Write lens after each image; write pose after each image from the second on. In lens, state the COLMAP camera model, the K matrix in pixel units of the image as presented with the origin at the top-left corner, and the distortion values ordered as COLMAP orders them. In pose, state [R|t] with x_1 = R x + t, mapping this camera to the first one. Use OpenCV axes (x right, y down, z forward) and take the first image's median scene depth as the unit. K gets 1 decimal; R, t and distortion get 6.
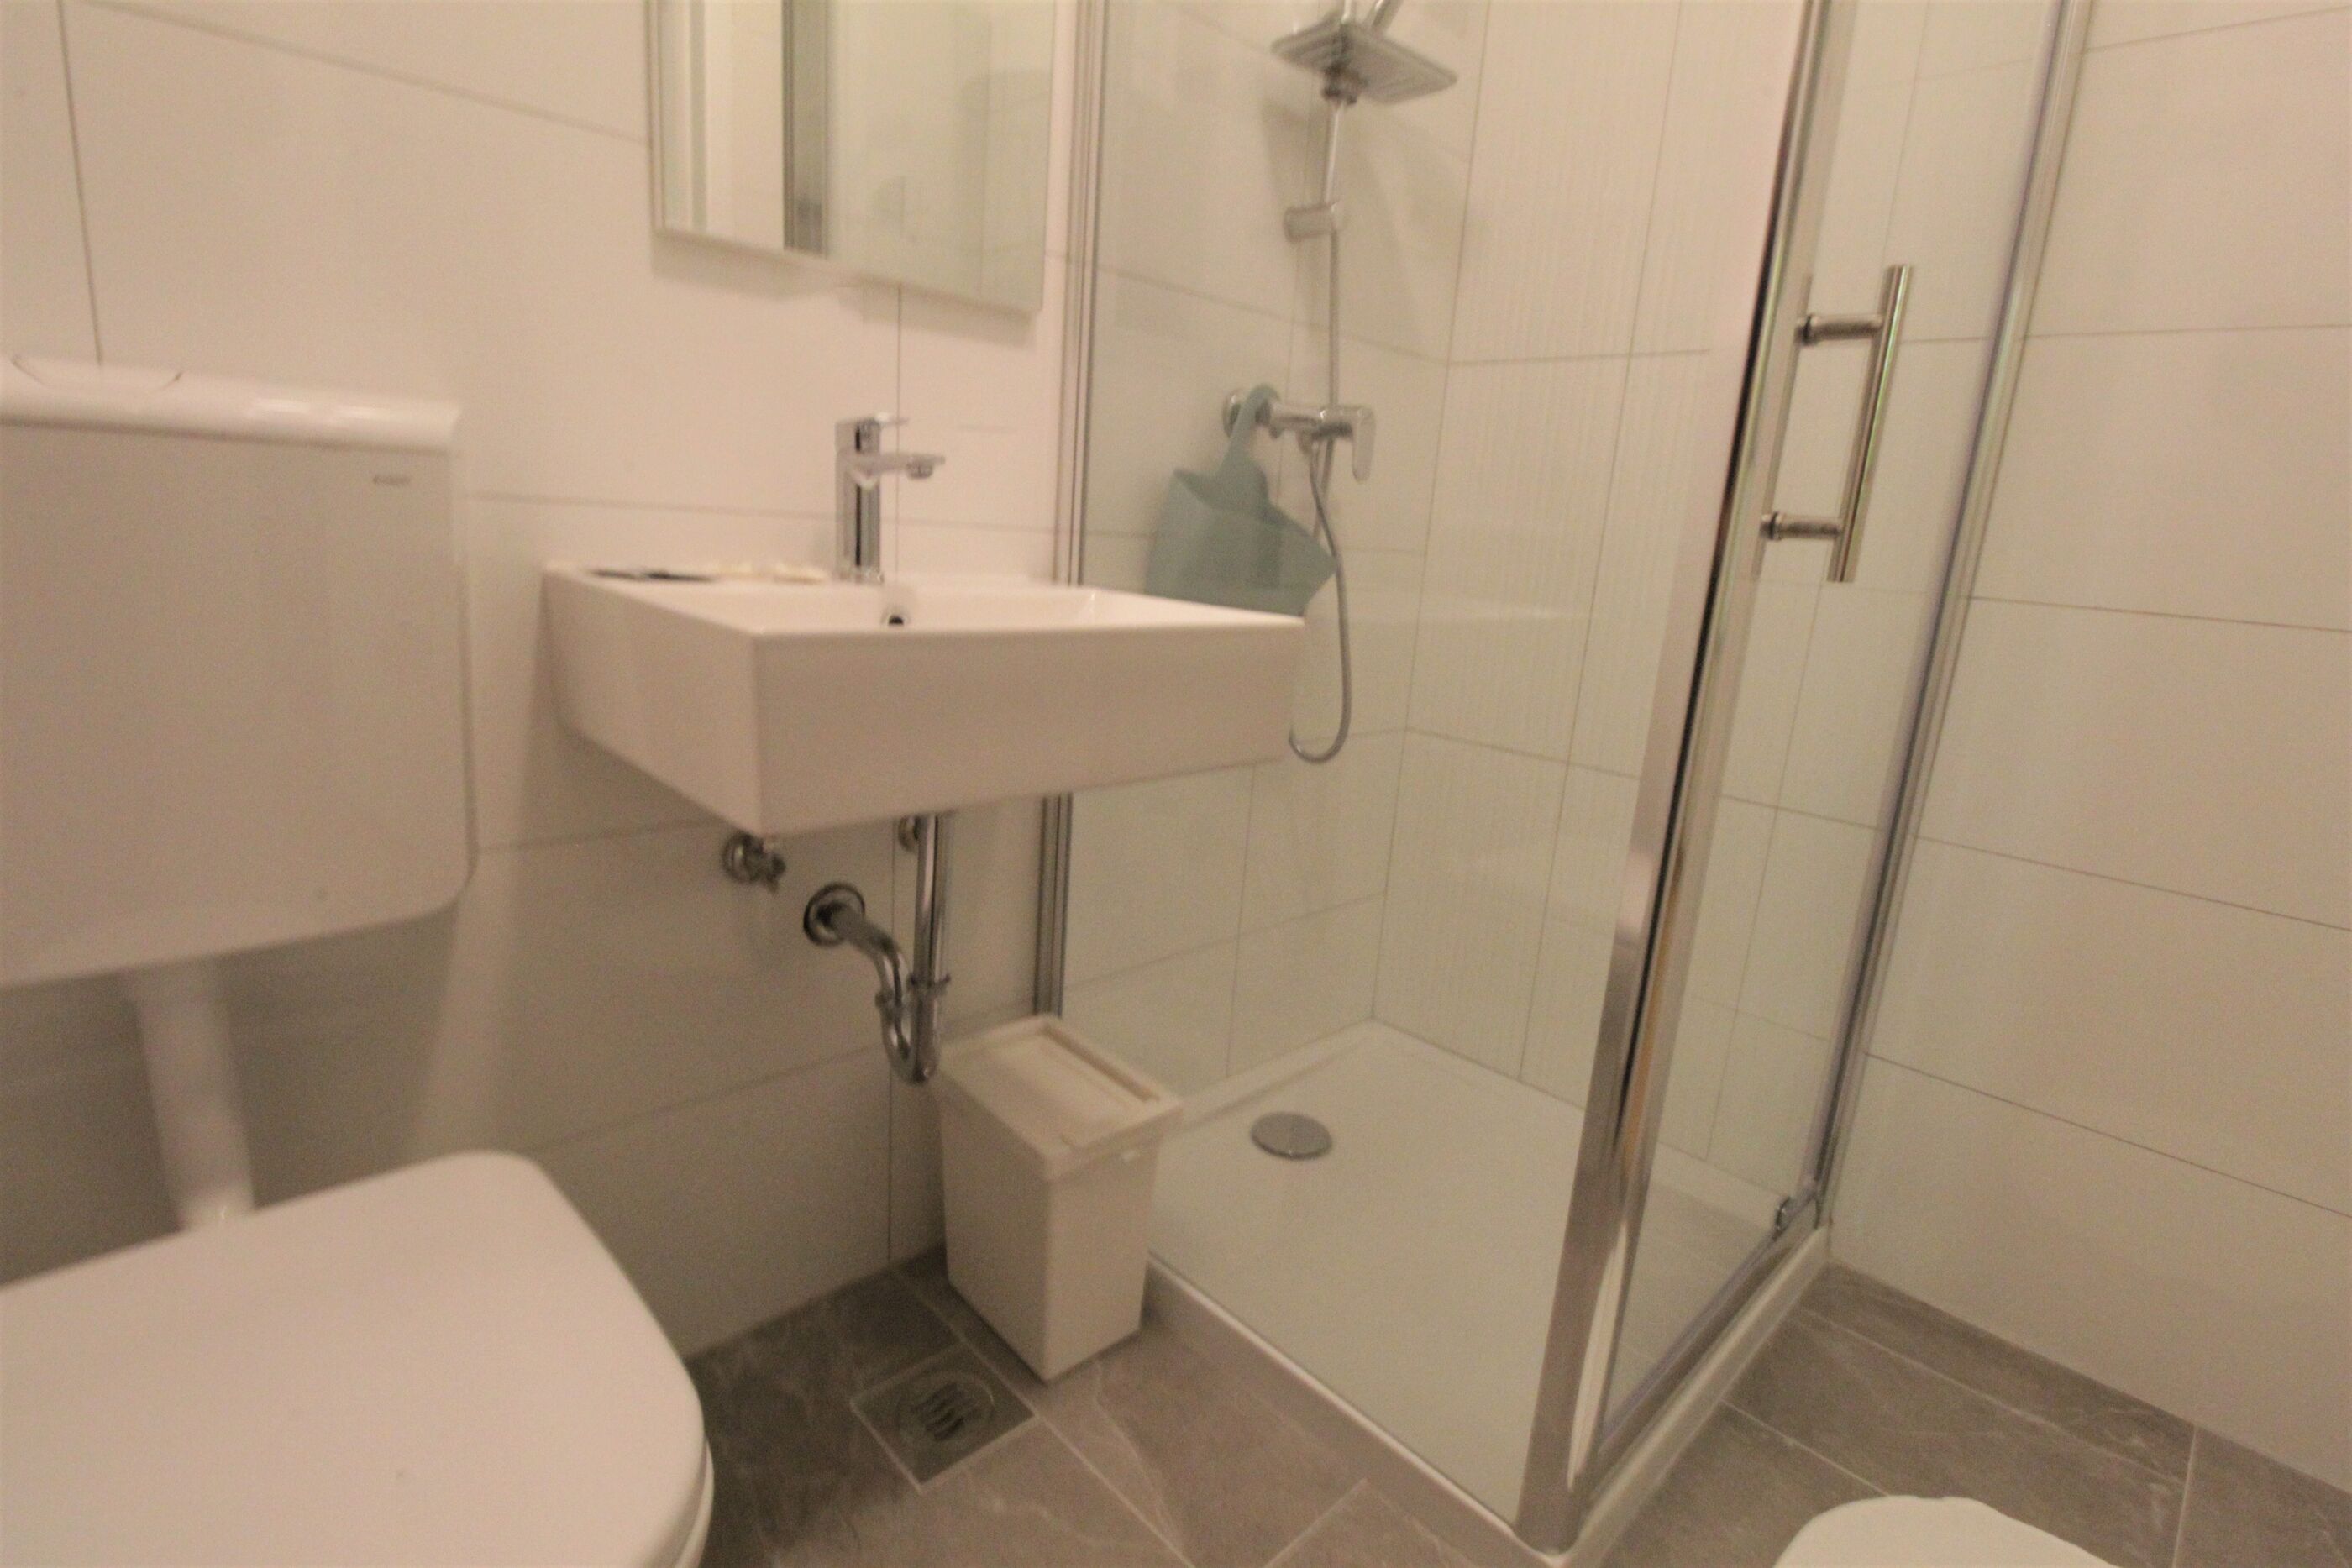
lens RADIAL K [[1097.3, 0, 1195.0], [0, 1097.3, 778.3], [0, 0, 1]] dist [-0.000386, -0.012775]
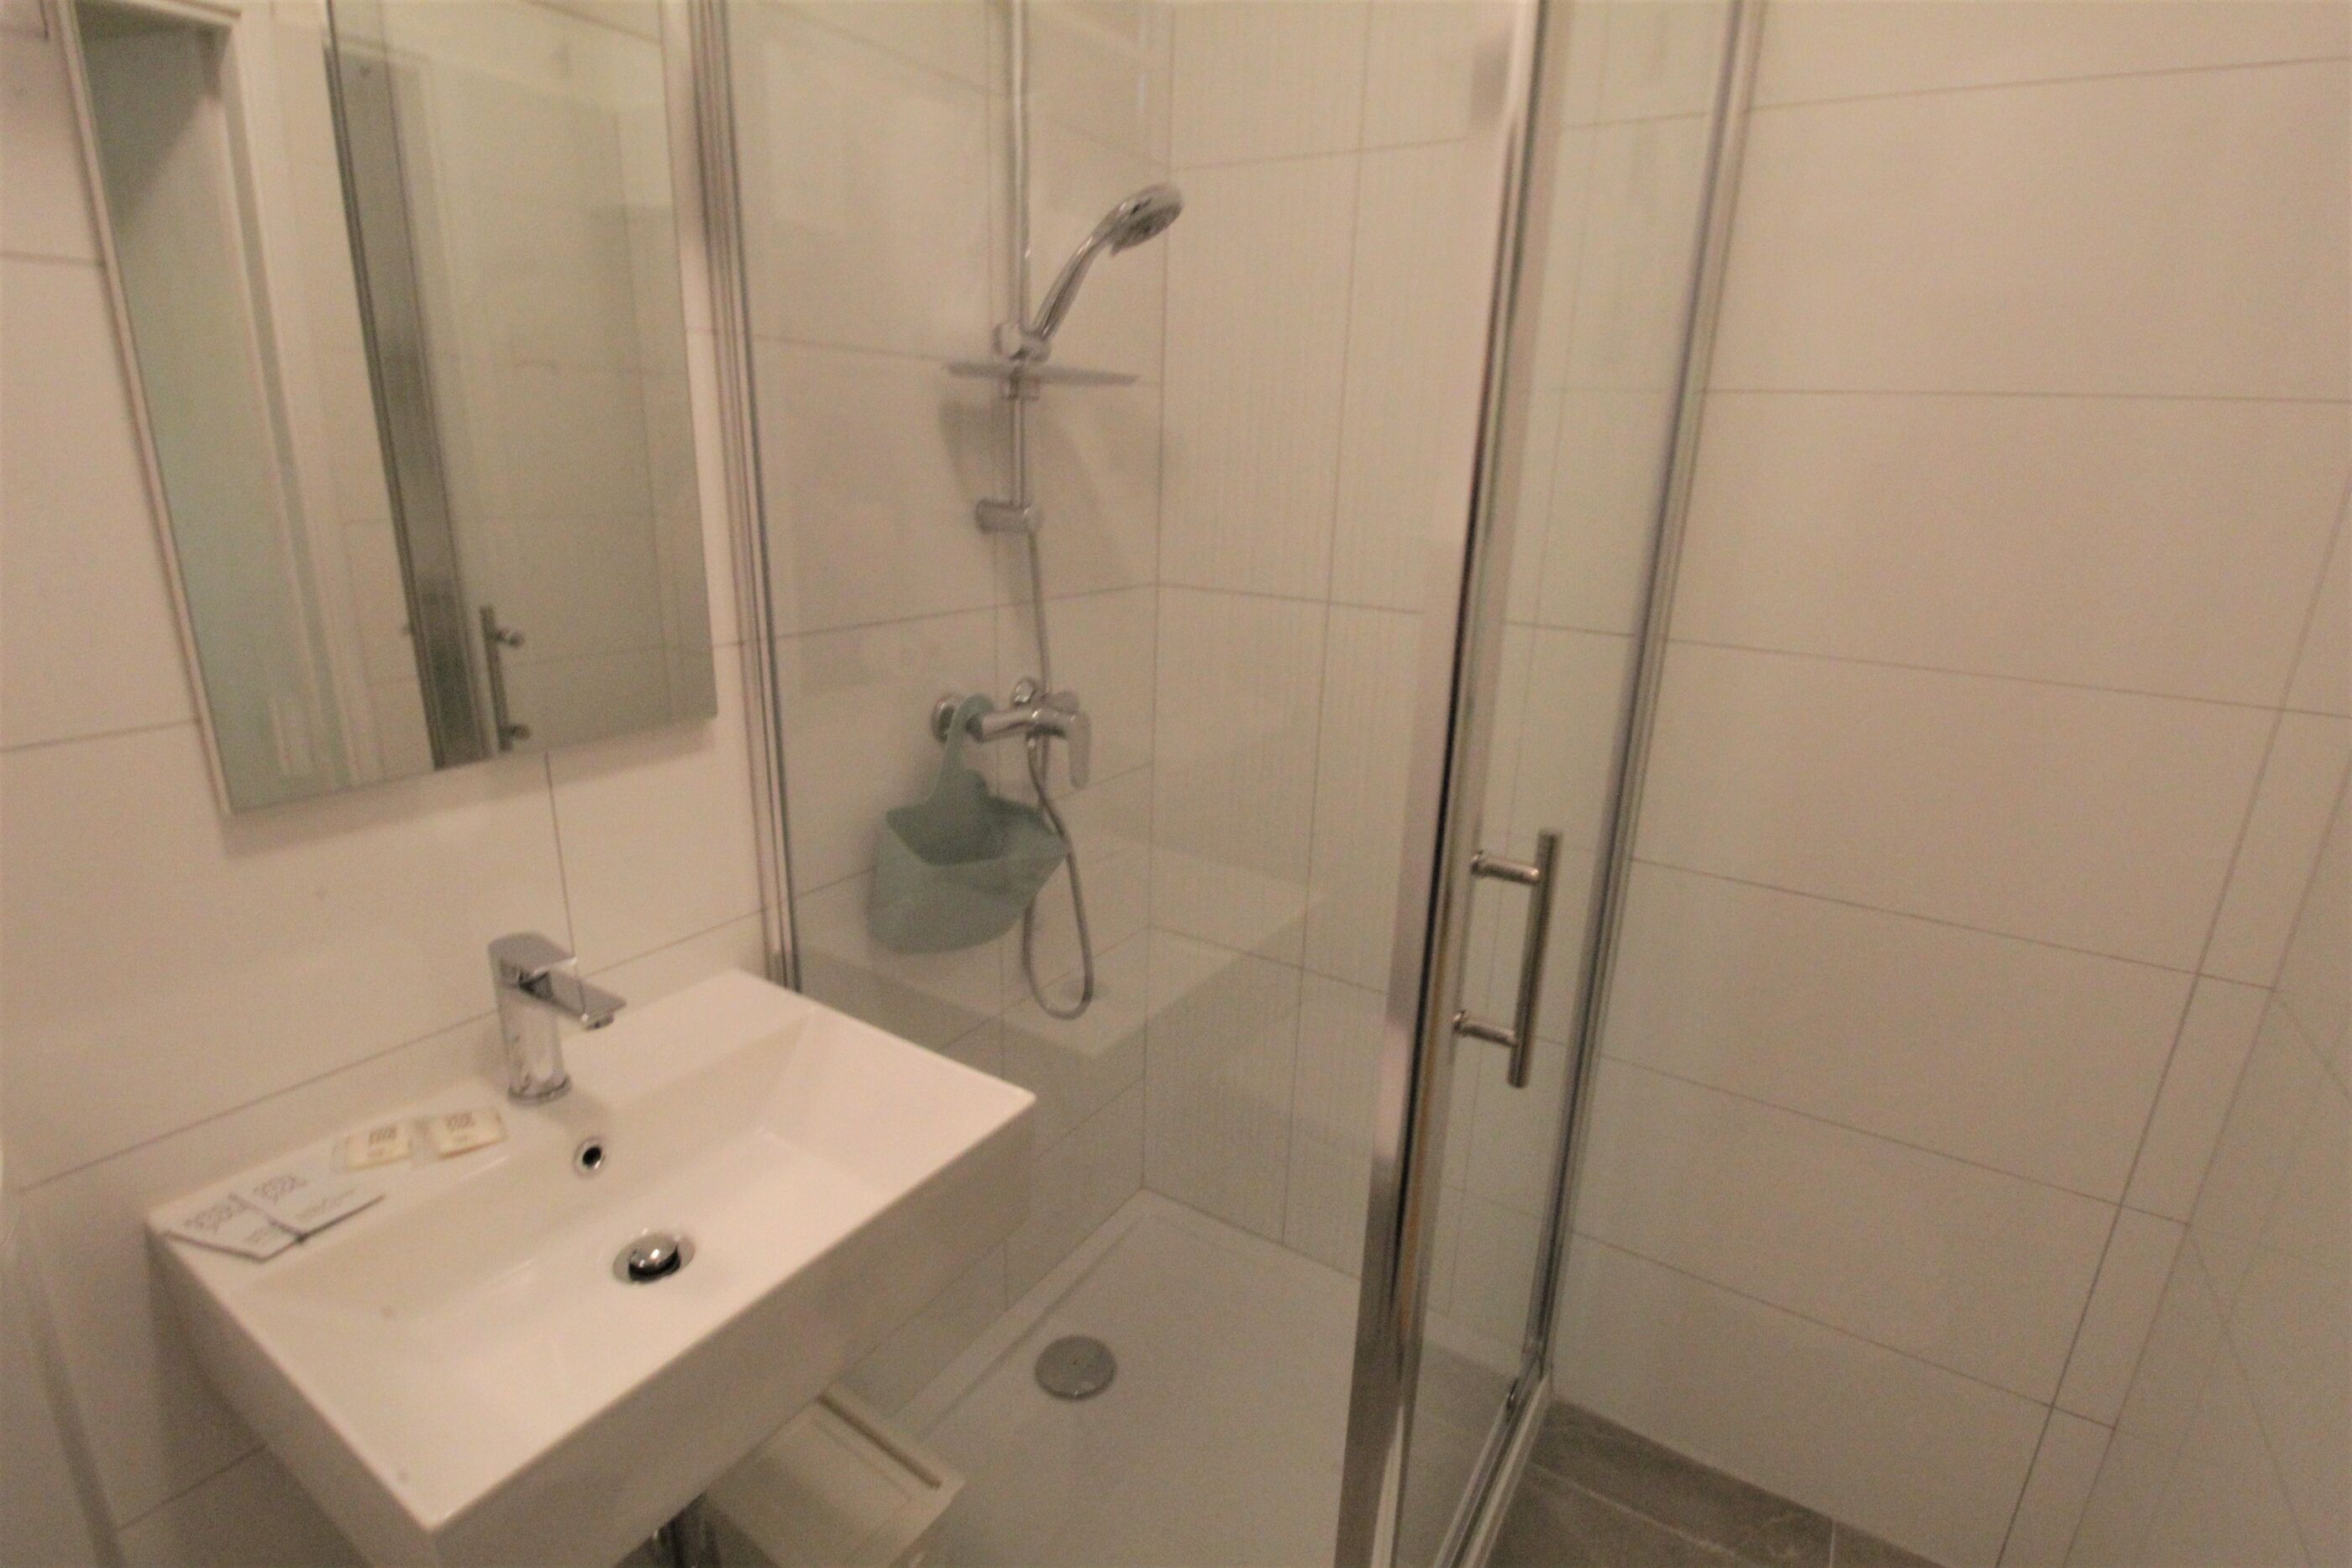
lens RADIAL K [[1097.3, 0, 1195.0], [0, 1097.3, 778.3], [0, 0, 1]] dist [-0.000386, -0.012775]
pose [[0.971375, -0.103855, 0.213645, 0.039300], [0.086476, 0.992256, 0.089165, -0.349276], [-0.221251, -0.068138, 0.972834, 0.011014]]
